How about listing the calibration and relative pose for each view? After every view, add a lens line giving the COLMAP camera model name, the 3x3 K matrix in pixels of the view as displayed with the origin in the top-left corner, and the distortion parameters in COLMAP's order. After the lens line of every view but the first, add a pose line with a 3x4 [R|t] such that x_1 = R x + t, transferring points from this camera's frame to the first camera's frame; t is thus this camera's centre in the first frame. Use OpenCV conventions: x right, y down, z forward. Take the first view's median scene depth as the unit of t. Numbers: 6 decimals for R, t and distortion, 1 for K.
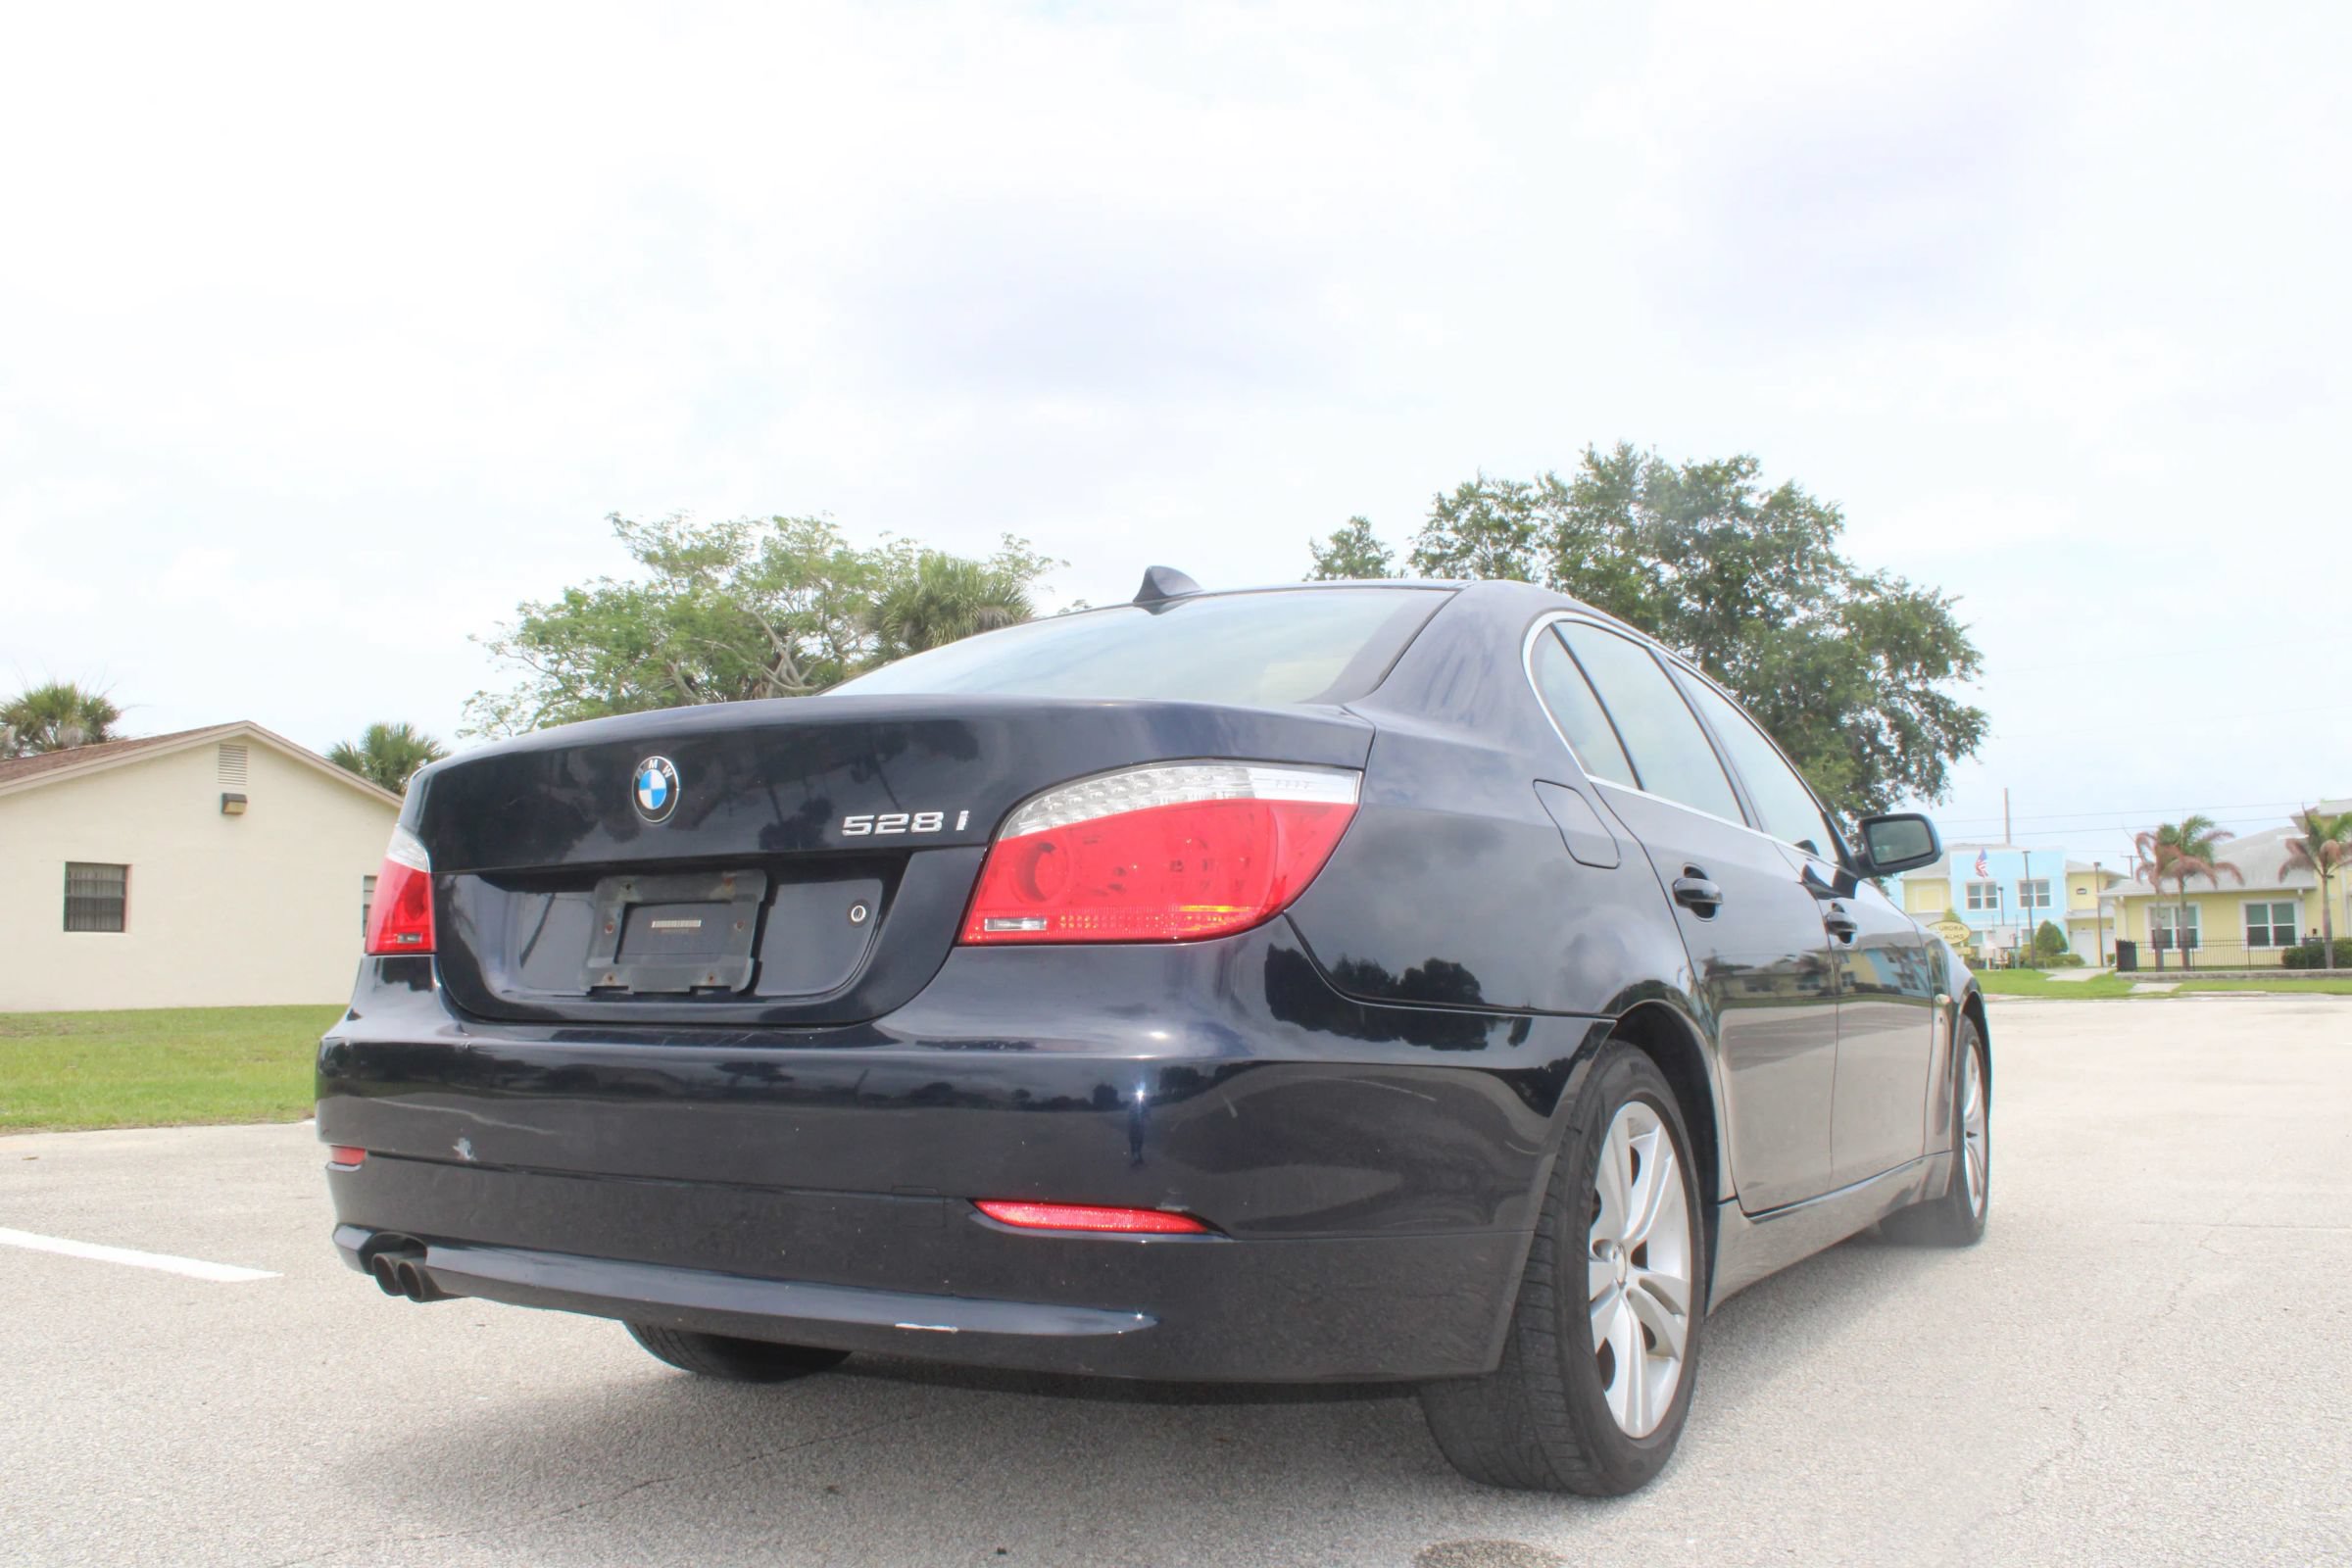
lens RADIAL K [[1965.0, 0, 1164.0], [0, 1965.0, 780.6], [0, 0, 1]] dist [-0.171133, 0.156595]
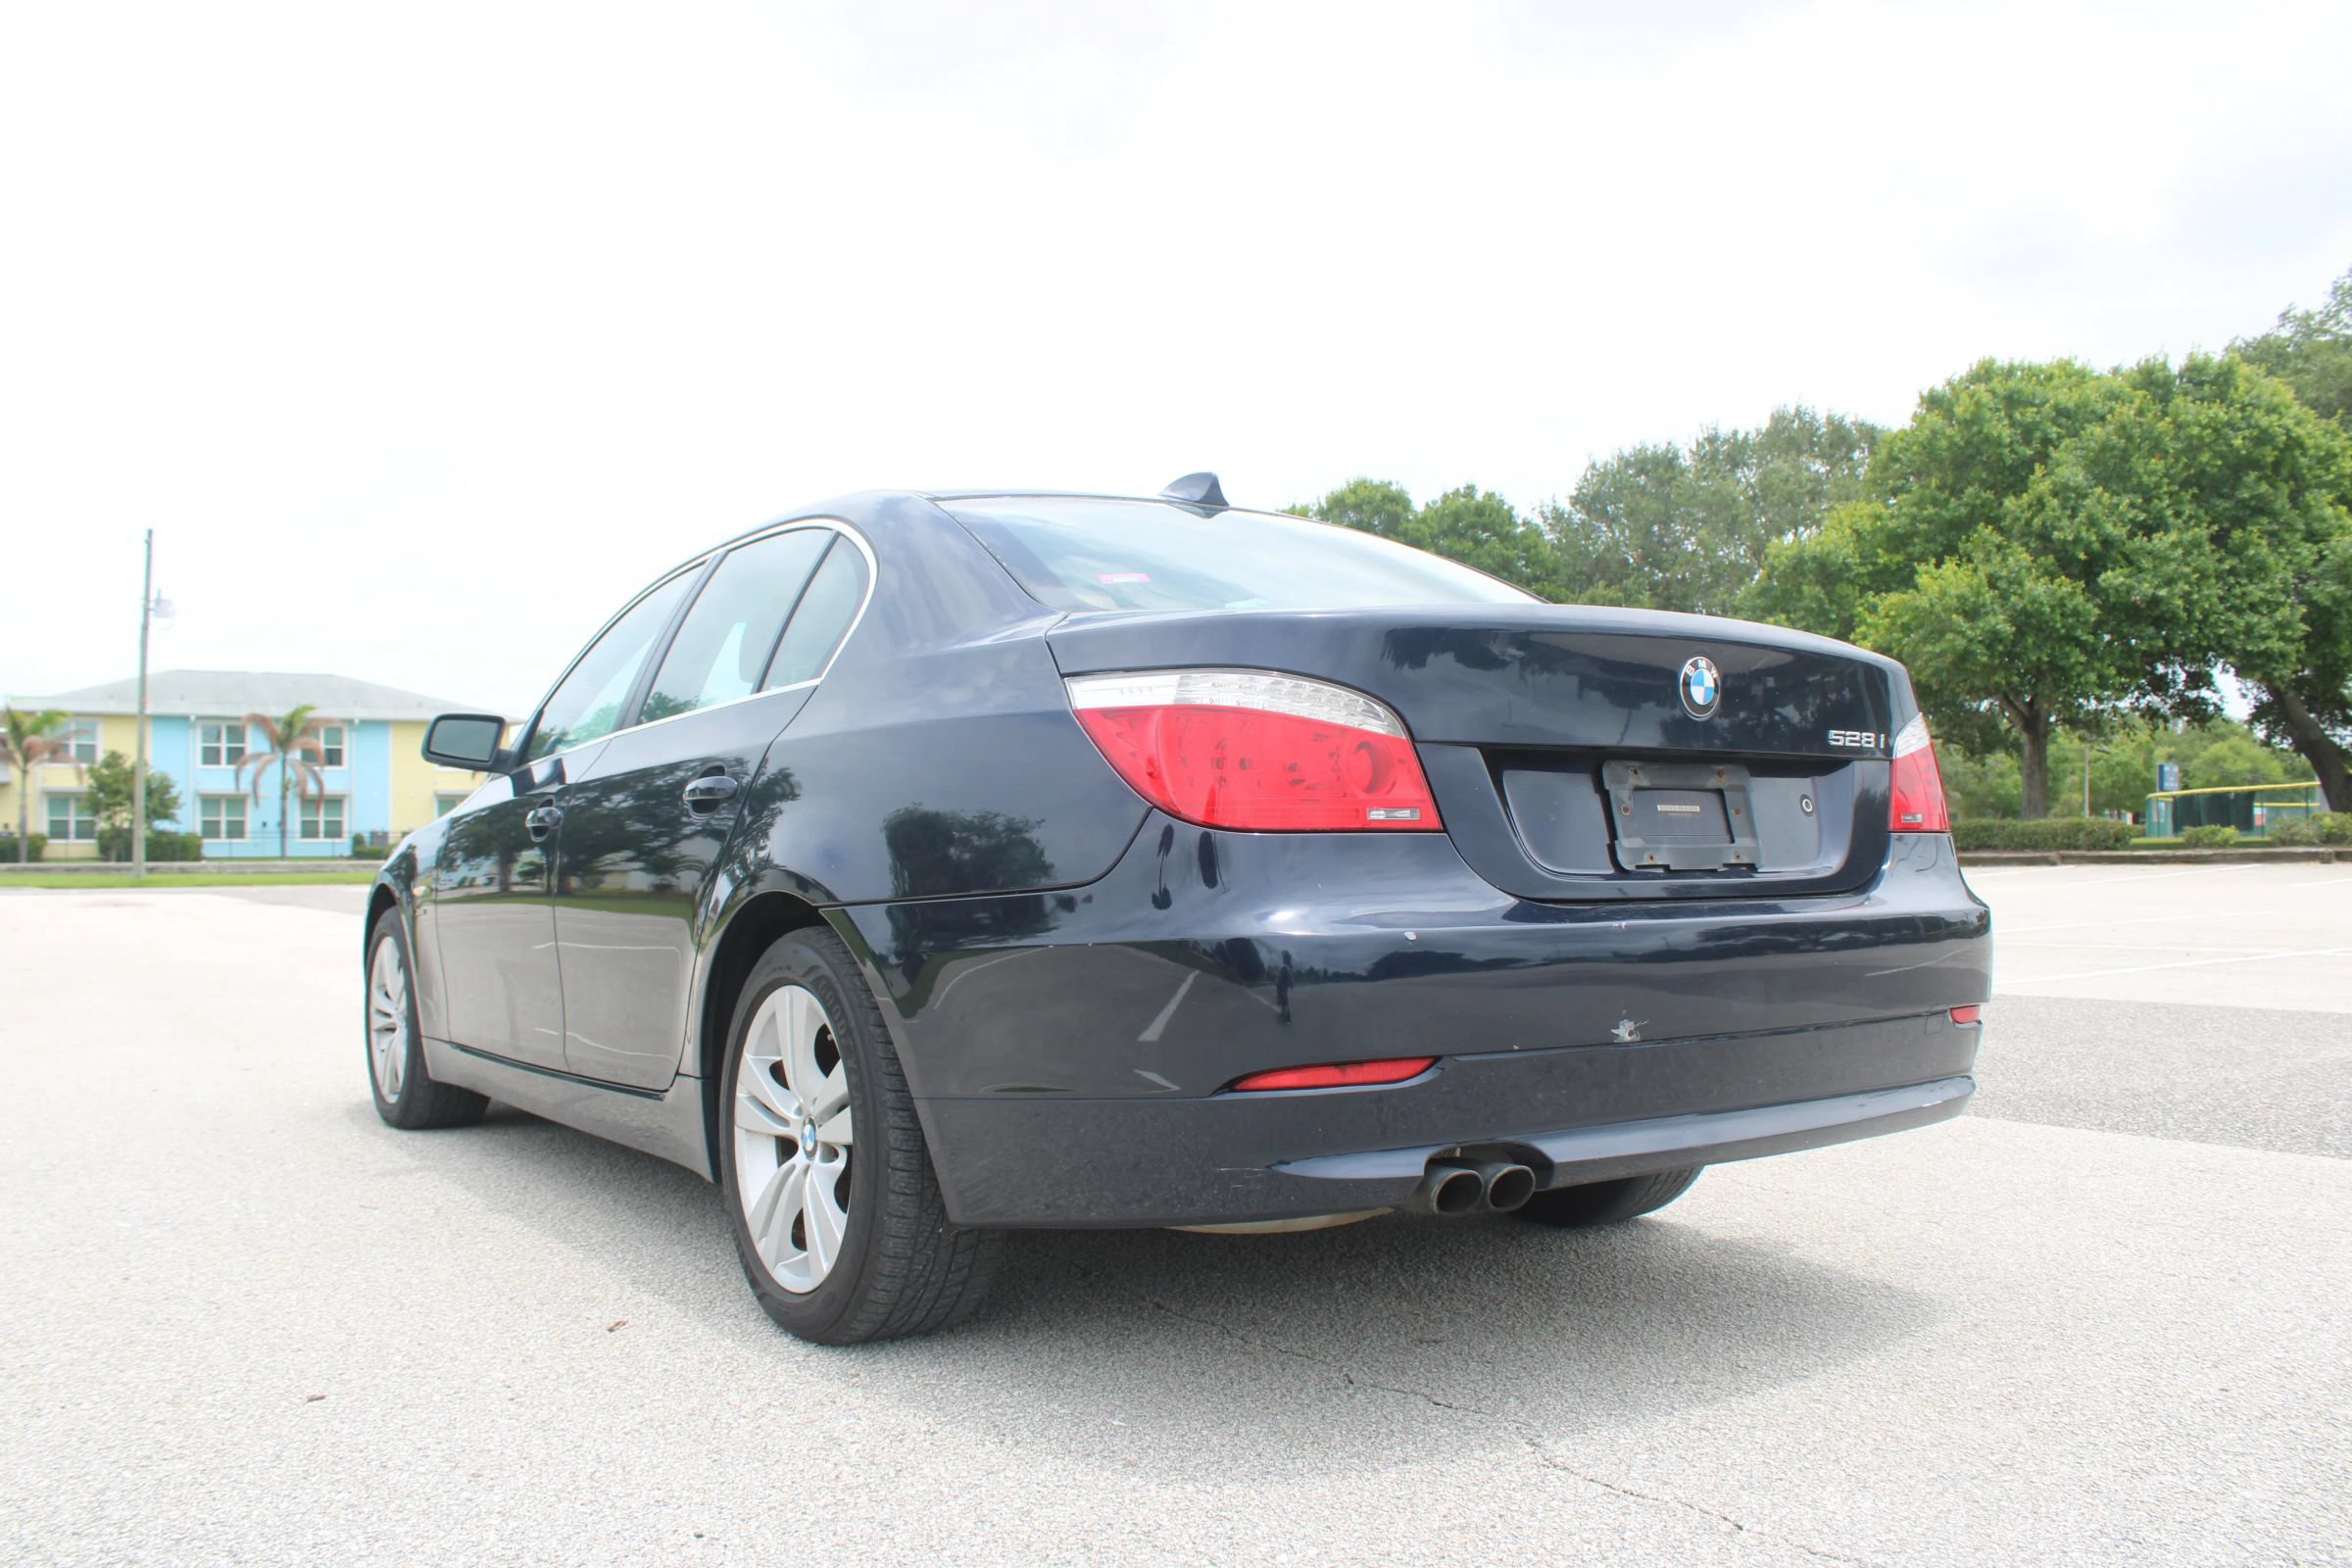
lens RADIAL K [[1970.3, 0, 1160.9], [0, 1970.3, 777.2], [0, 0, 1]] dist [-0.165211, 0.151759]
pose [[0.405534, 0.043158, 0.913060, -0.118196], [-0.092324, 0.995711, -0.006059, 0.007665], [-0.909405, -0.081840, 0.407779, 0.069442]]
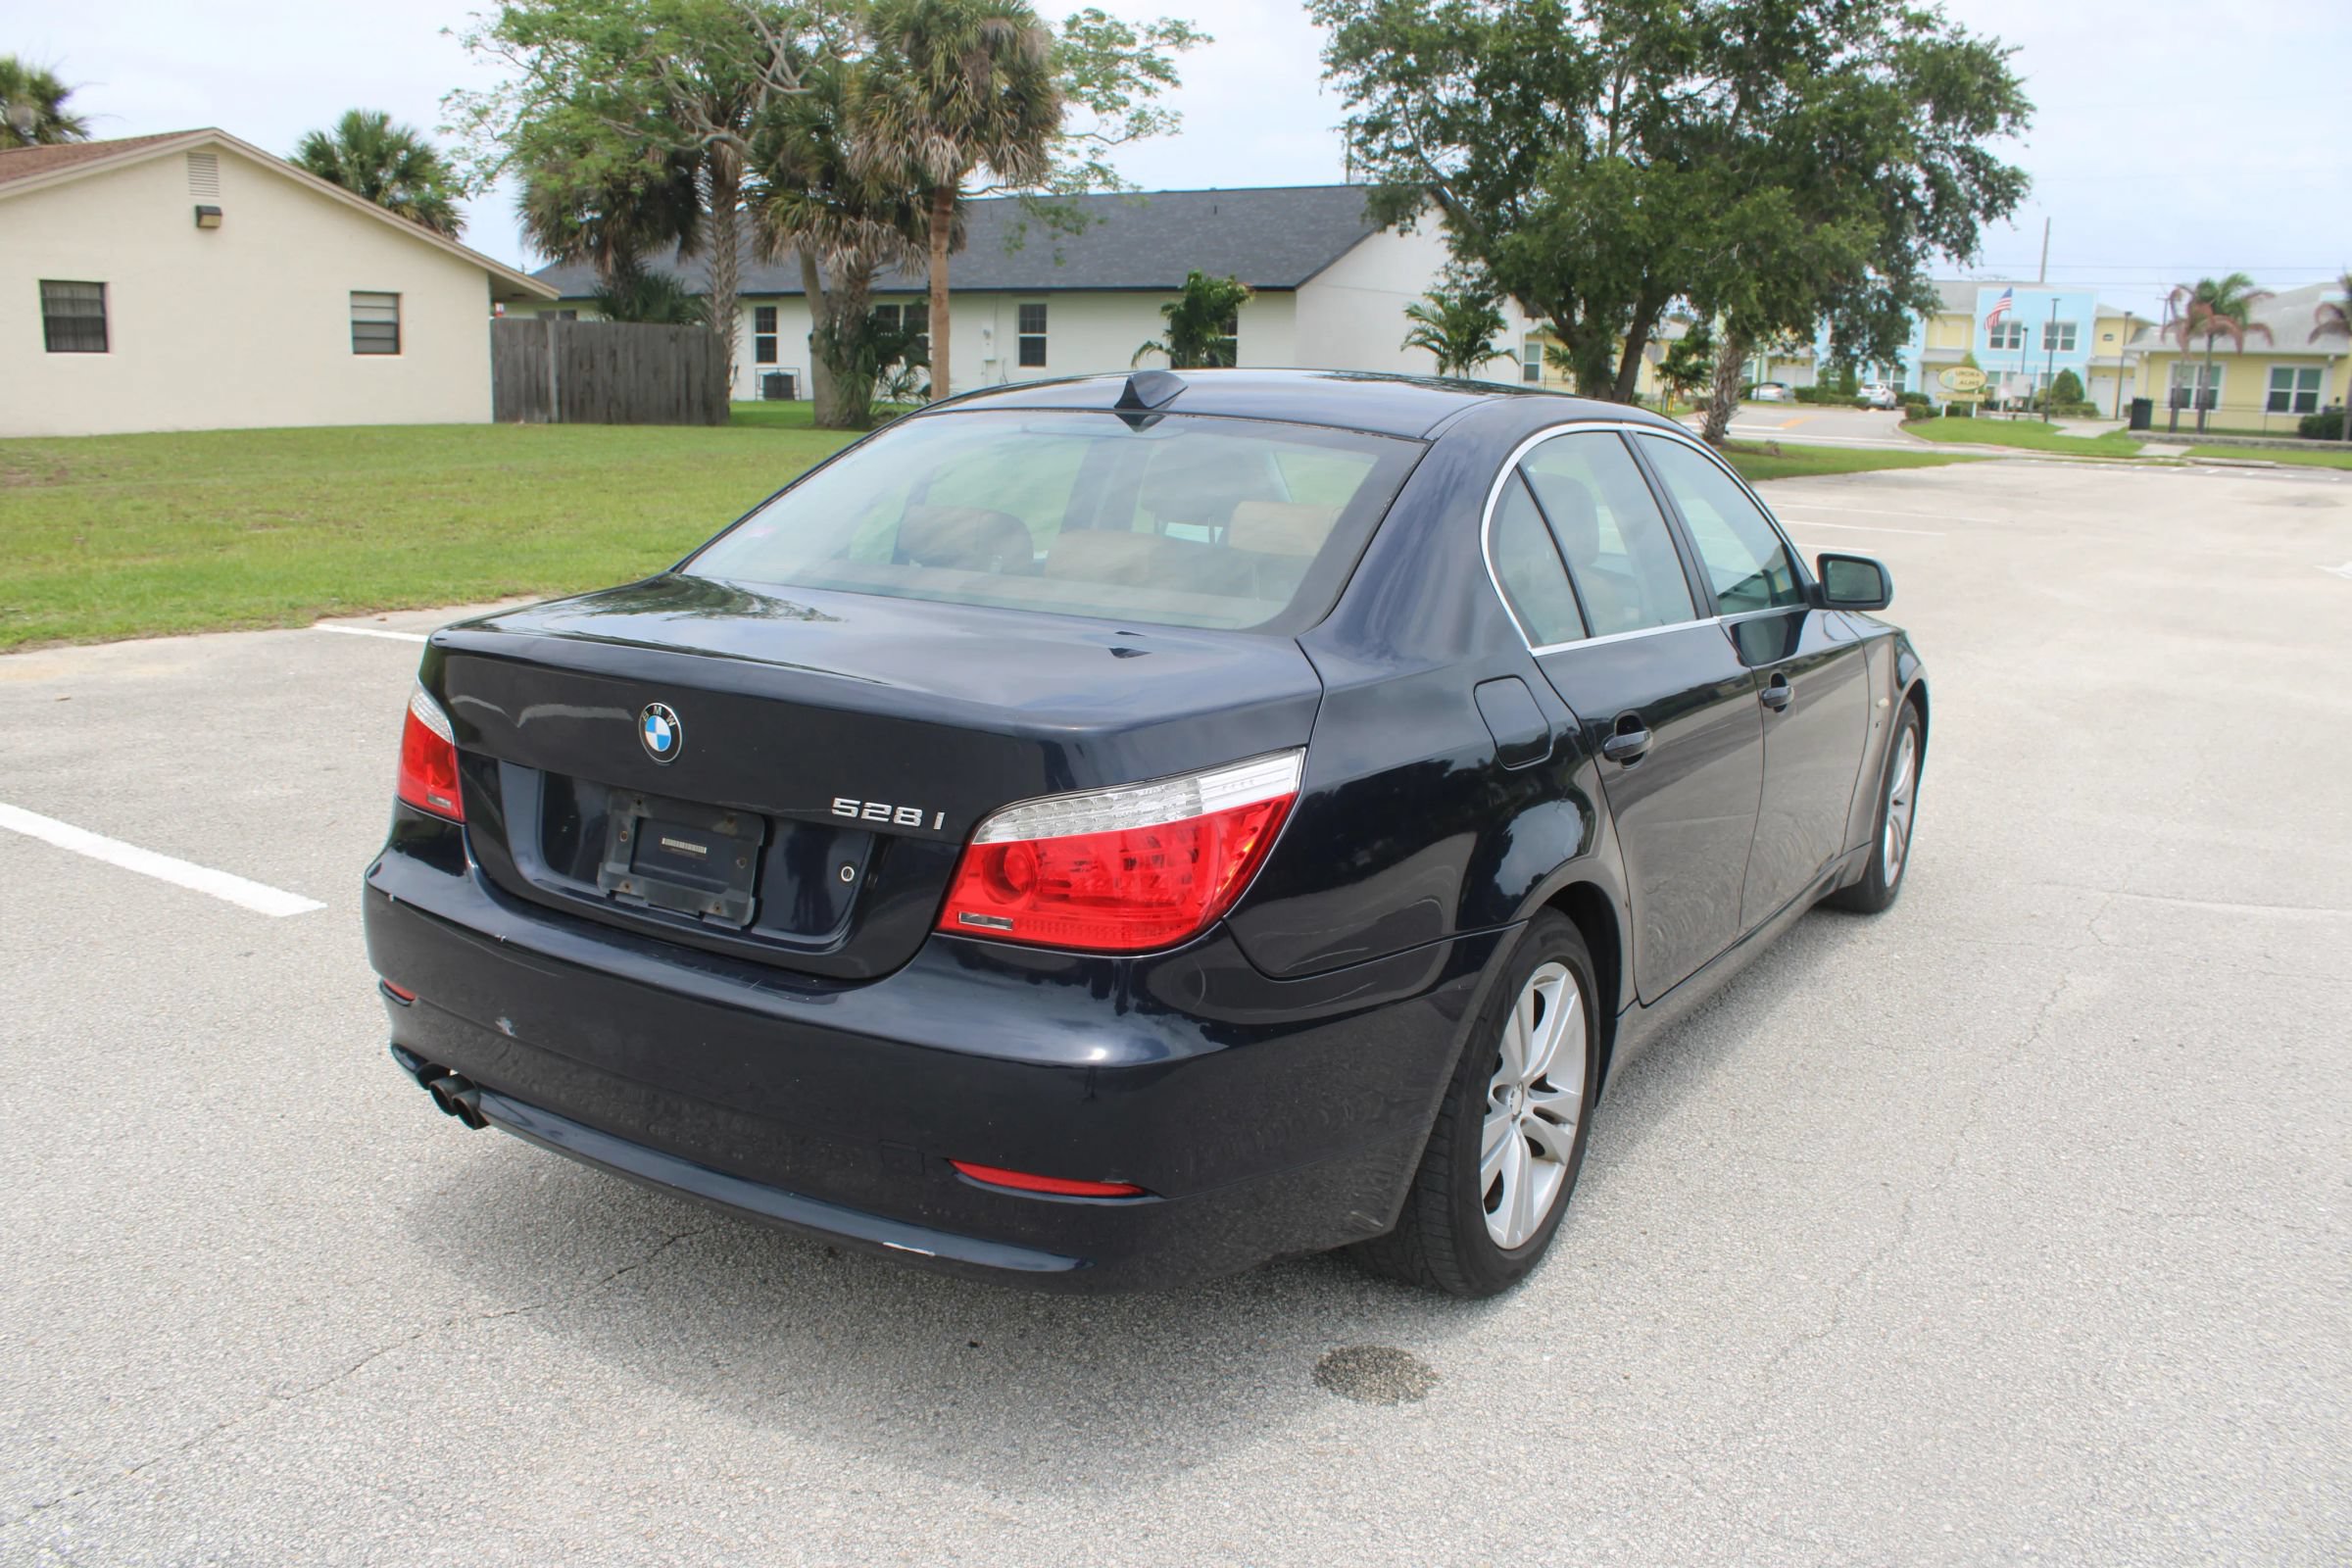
lens RADIAL K [[1974.4, 0, 1169.8], [0, 1974.4, 786.2], [0, 0, 1]] dist [-0.170619, 0.160455]
pose [[0.999384, 0.034122, 0.008158, 0.001399], [-0.034968, 0.949922, 0.310526, -0.026858], [0.002846, -0.310620, 0.950530, -0.004419]]
